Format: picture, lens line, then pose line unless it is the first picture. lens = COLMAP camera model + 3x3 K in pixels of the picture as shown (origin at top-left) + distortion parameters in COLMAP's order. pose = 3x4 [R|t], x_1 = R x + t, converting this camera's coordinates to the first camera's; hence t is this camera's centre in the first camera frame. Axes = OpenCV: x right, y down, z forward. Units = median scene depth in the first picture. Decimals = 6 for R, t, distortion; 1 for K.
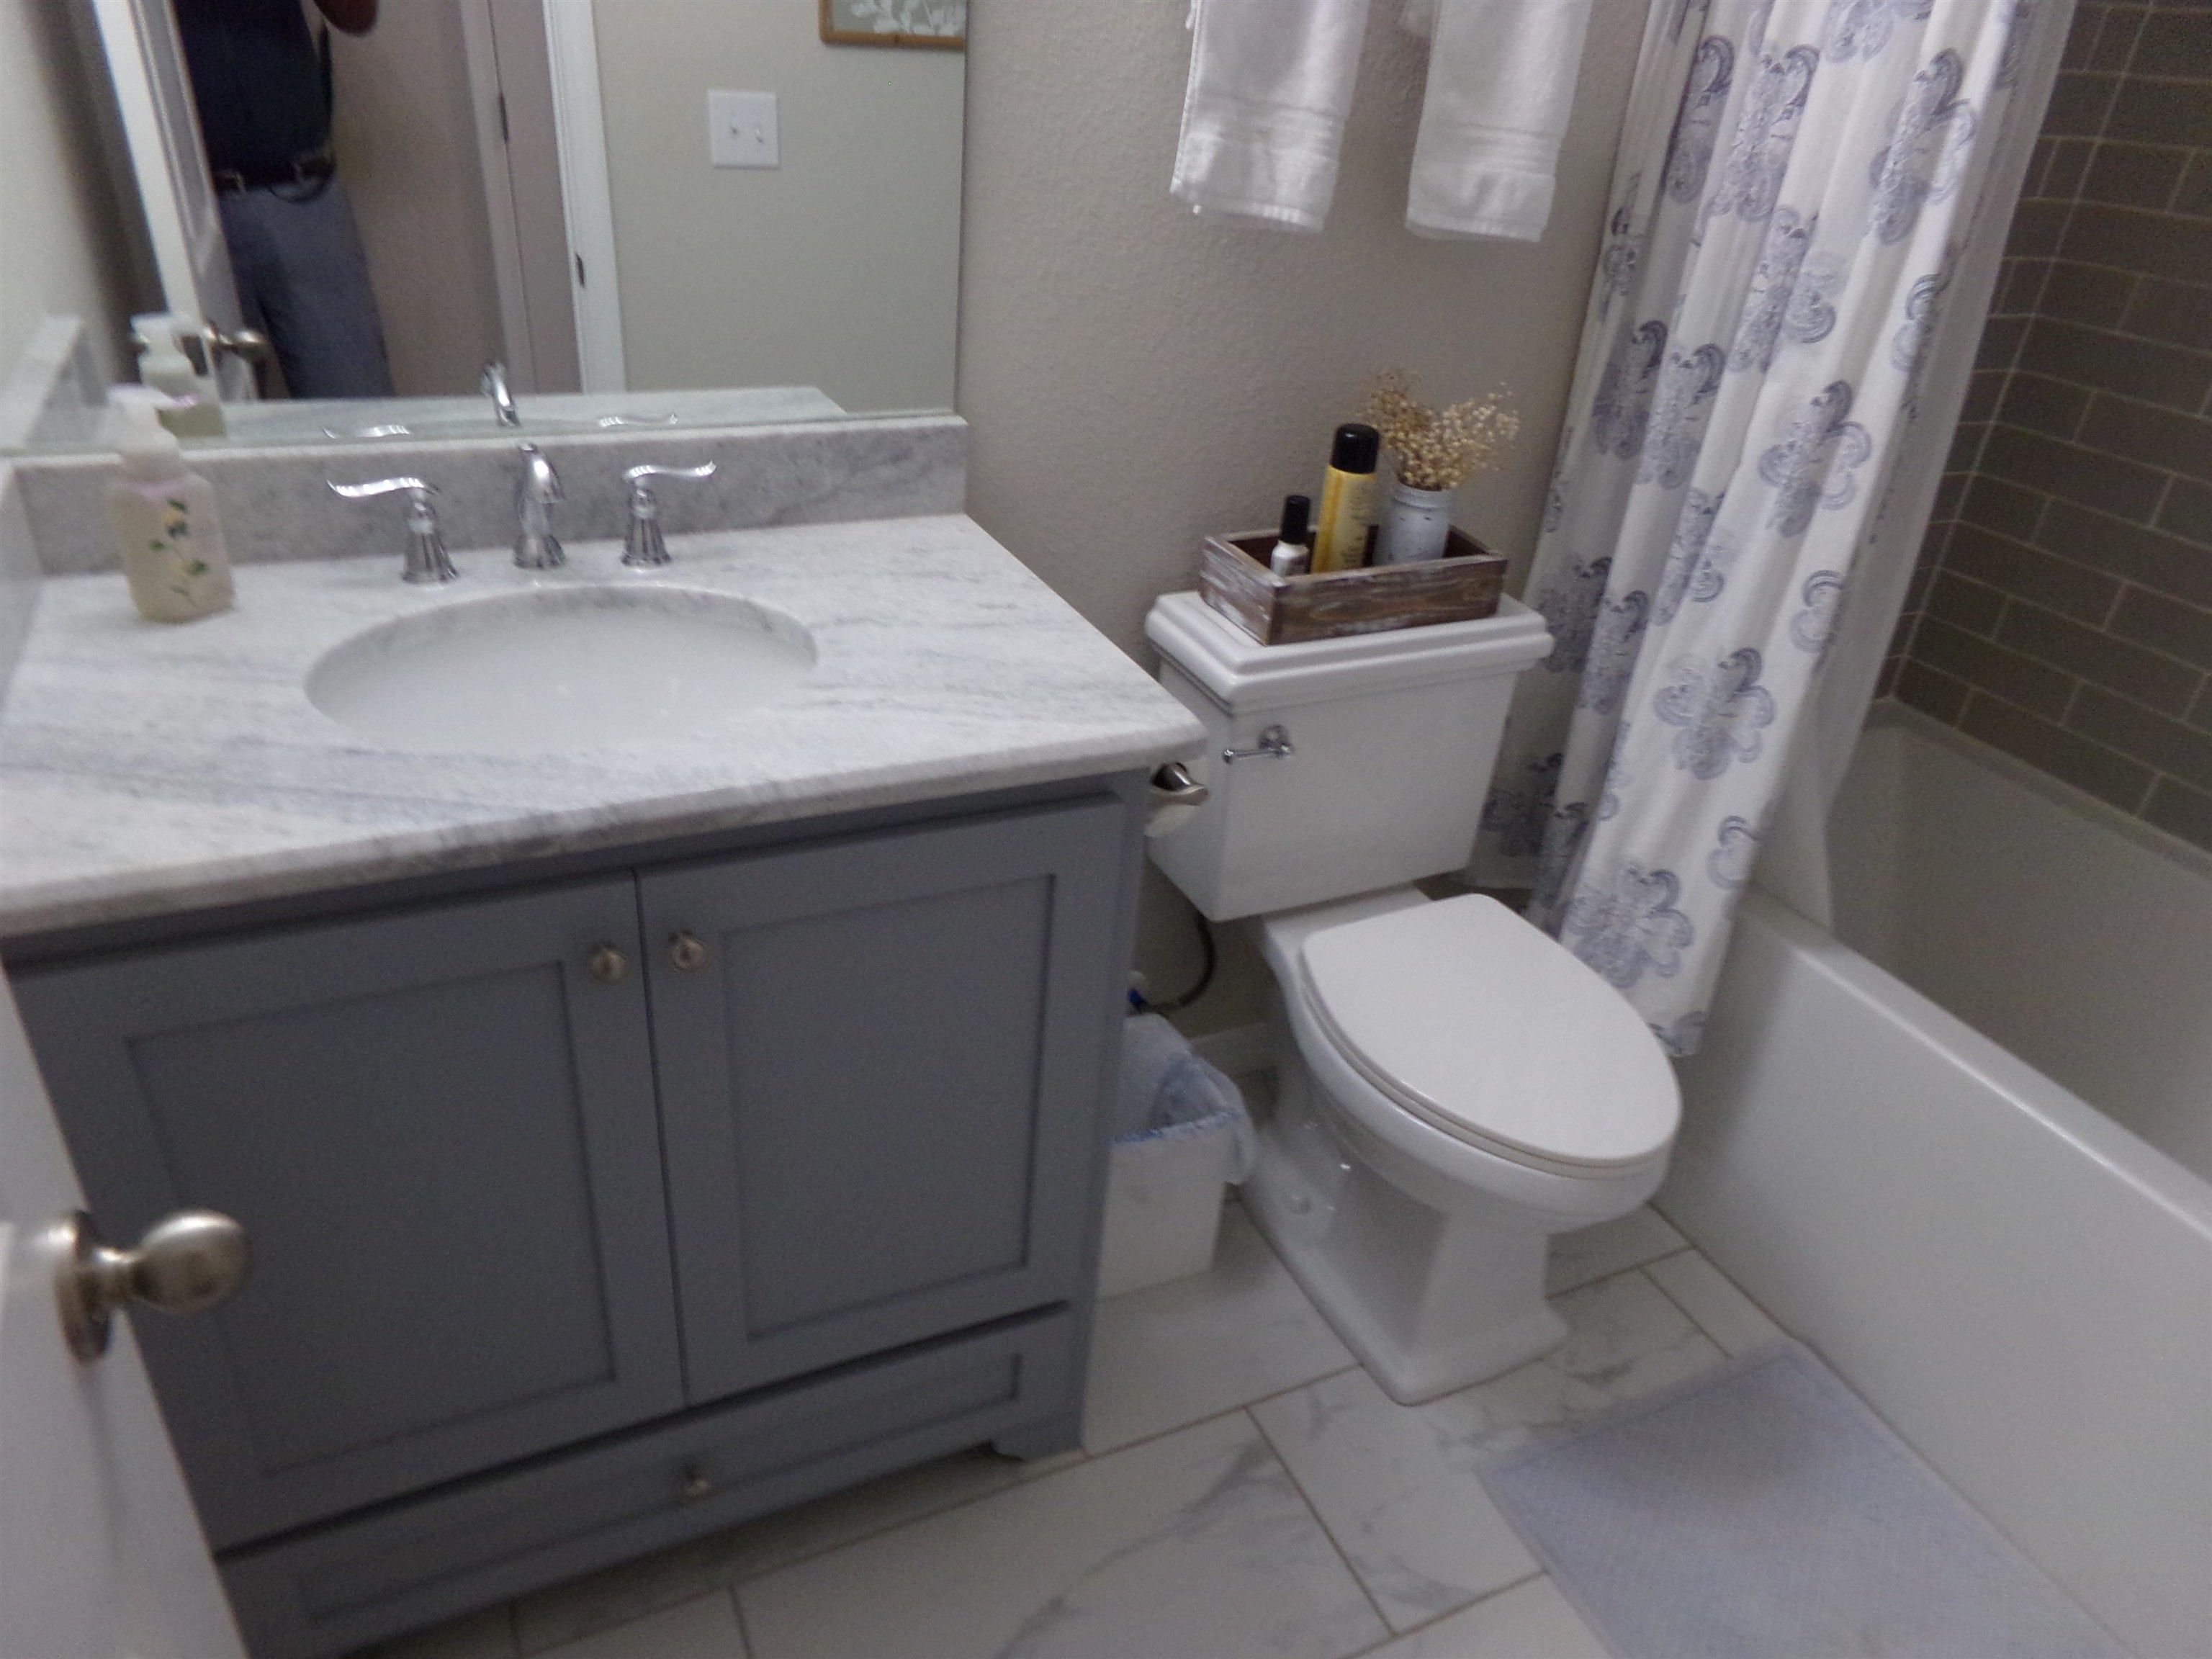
lens RADIAL K [[1526.9, 0, 1106.0], [0, 1526.9, 829.5], [0, 0, 1]] dist [0.031638, 0.004184]
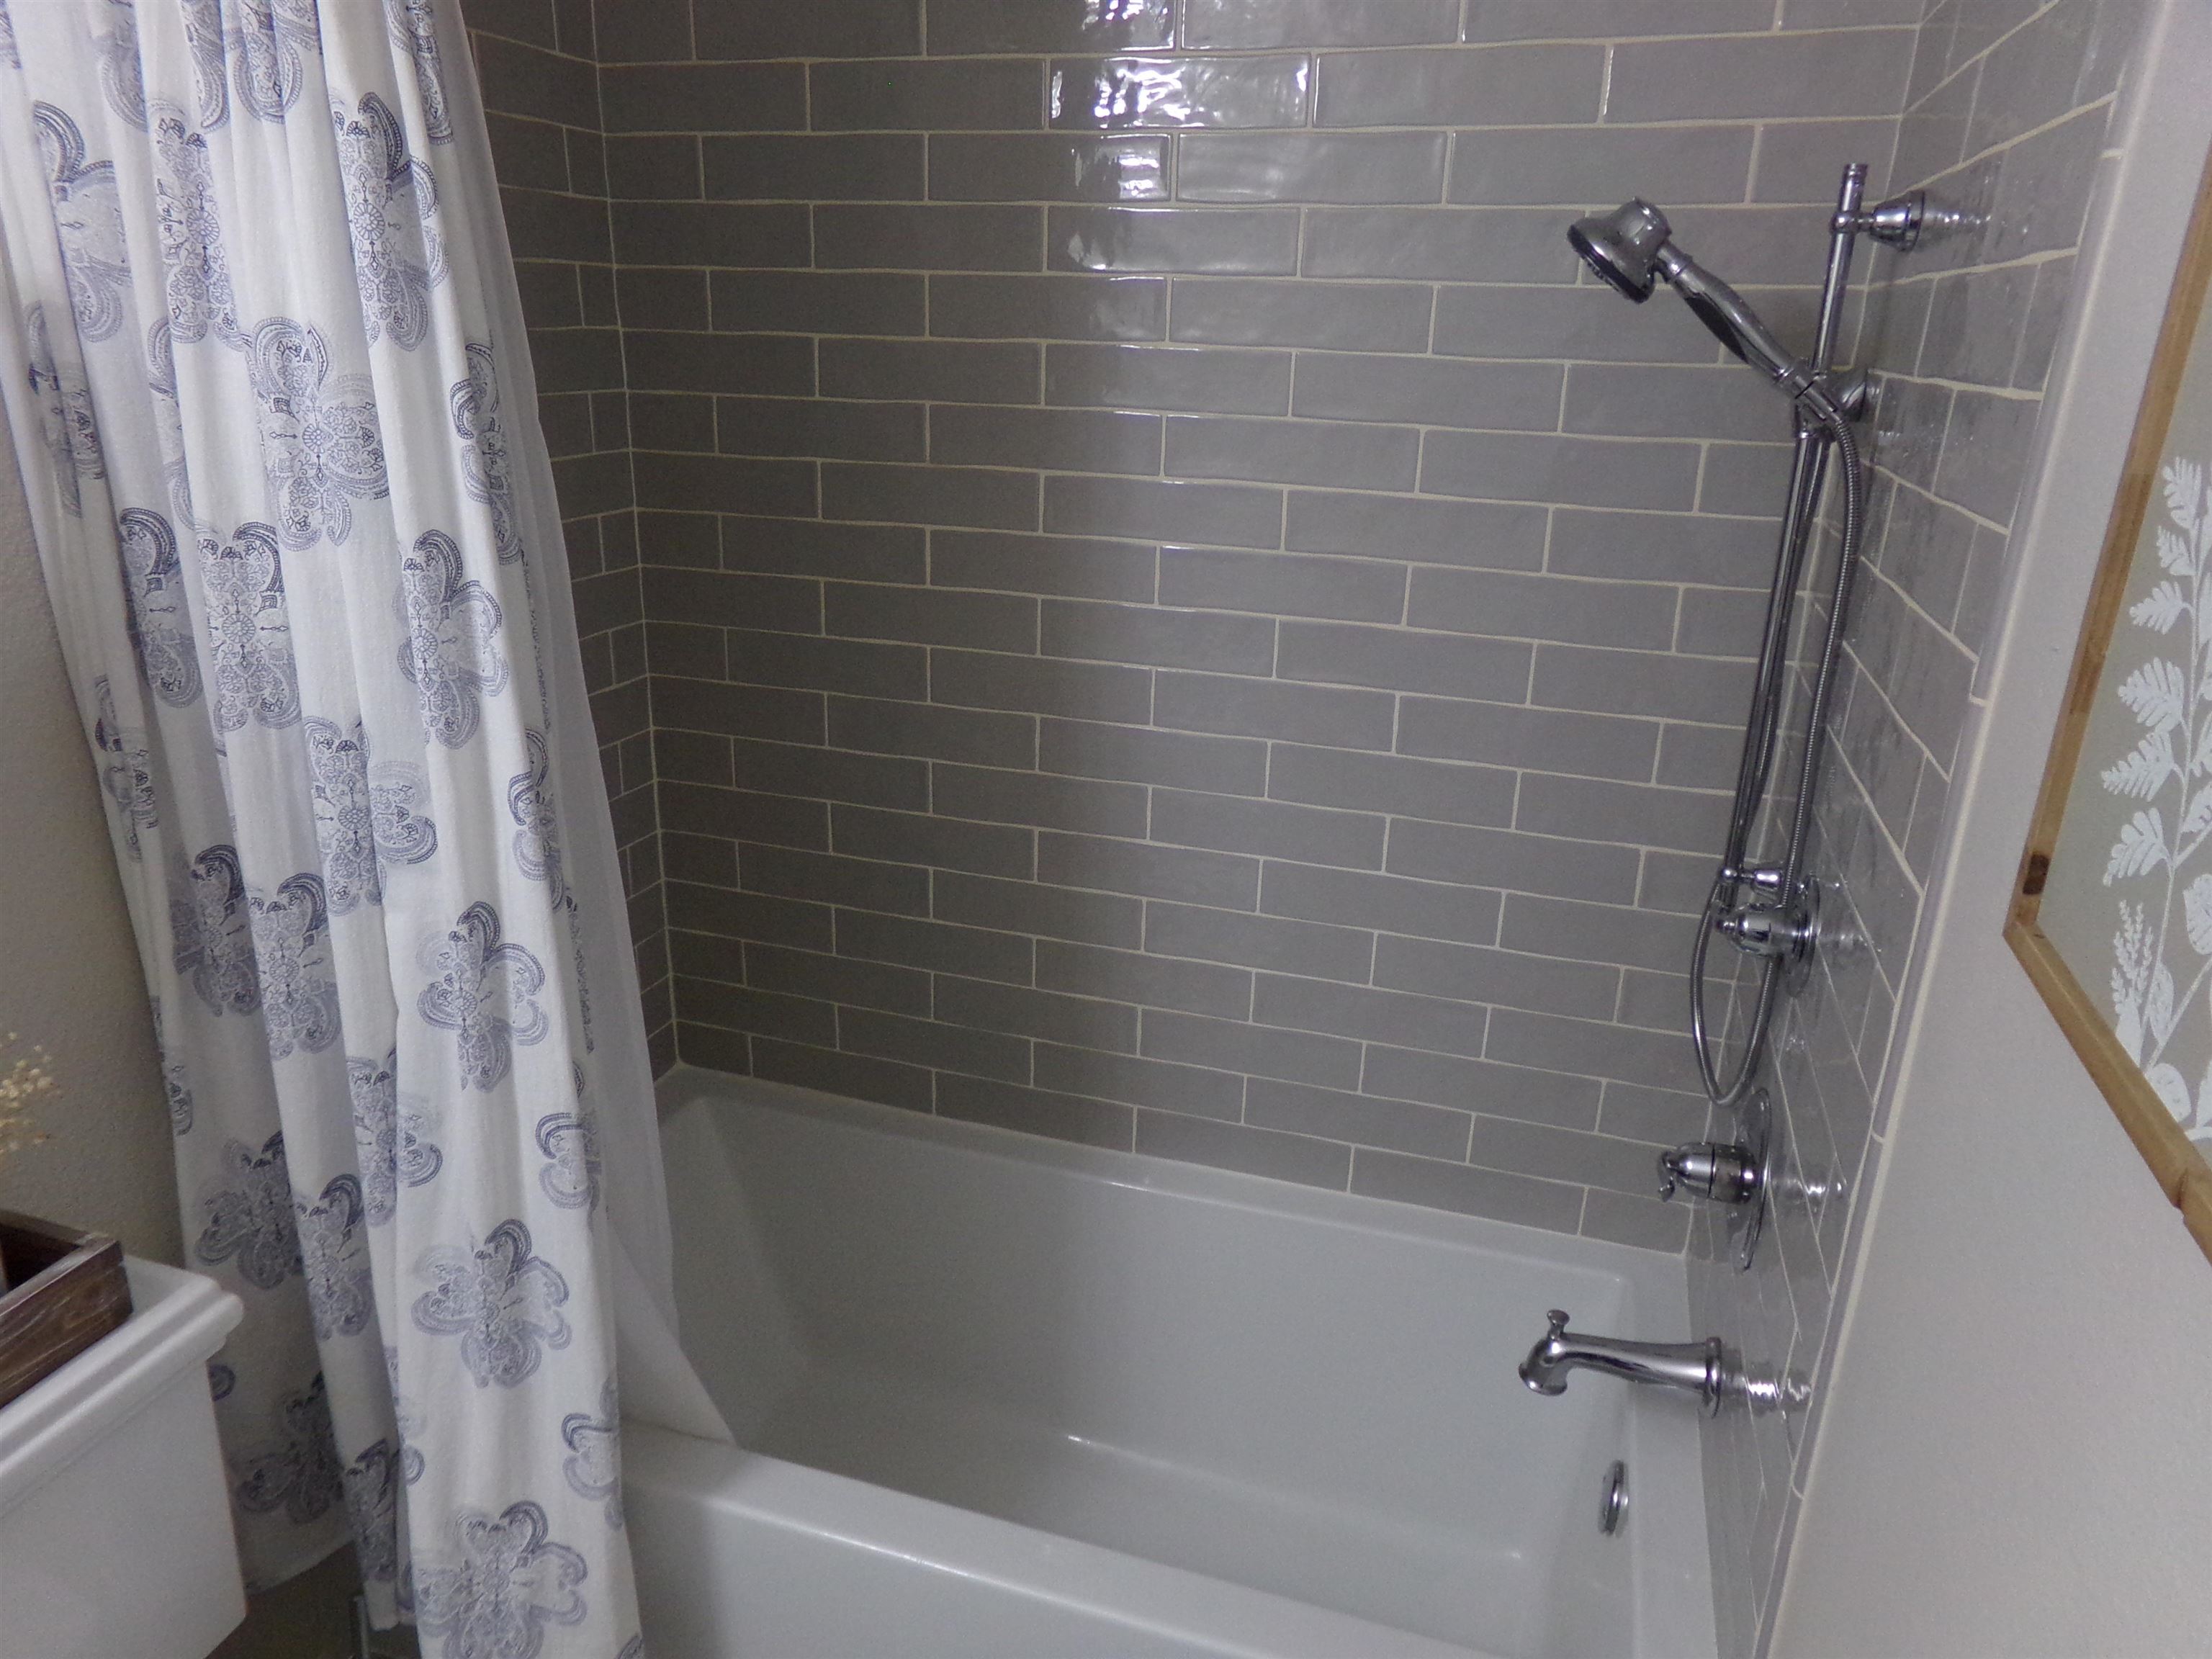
lens RADIAL K [[1526.9, 0, 1106.0], [0, 1526.9, 829.5], [0, 0, 1]] dist [0.031638, 0.004184]
pose [[0.680816, -0.301079, 0.667713, 0.161931], [0.391261, 0.920141, 0.015963, -0.190520], [-0.619196, 0.250382, 0.744248, 0.175611]]
